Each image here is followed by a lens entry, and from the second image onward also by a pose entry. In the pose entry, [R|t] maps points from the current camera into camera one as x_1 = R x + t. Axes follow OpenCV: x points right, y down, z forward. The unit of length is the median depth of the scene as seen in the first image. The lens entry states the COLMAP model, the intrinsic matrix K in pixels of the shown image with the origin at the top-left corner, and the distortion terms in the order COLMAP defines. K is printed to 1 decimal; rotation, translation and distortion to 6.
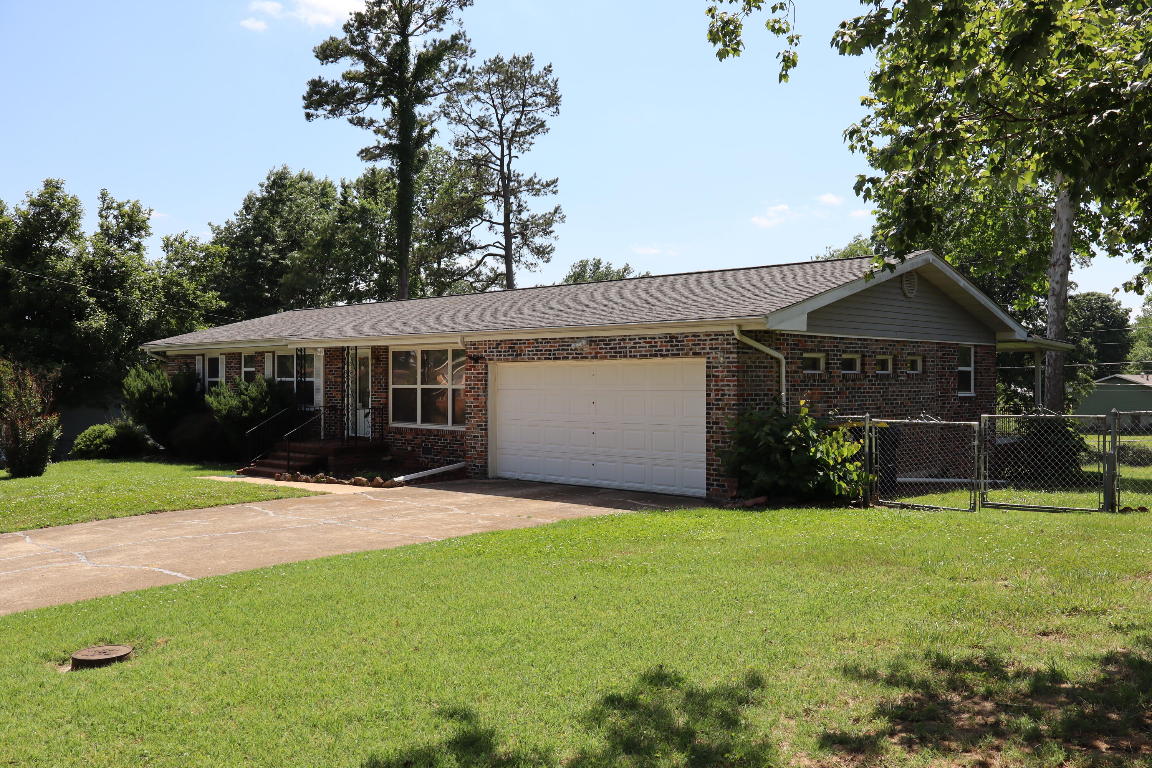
lens RADIAL K [[961.1, 0, 576.0], [0, 961.1, 384.0], [0, 0, 1]] dist [0.000806, 0.002150]
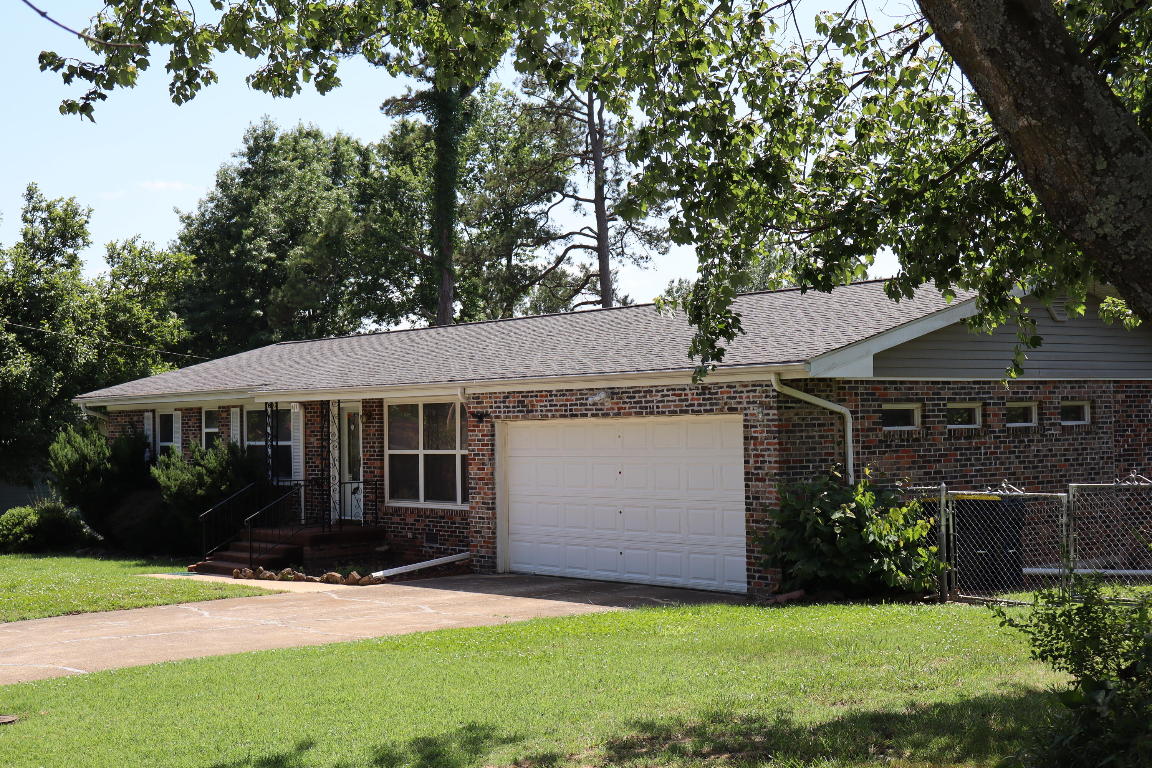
lens RADIAL K [[1549.9, 0, 576.0], [0, 1549.9, 384.0], [0, 0, 1]] dist [-0.001604, -0.008325]
pose [[0.992155, -0.021211, -0.123202, 0.106585], [0.017392, 0.999337, -0.031987, -0.009600], [0.123799, 0.029594, 0.991866, -0.183875]]
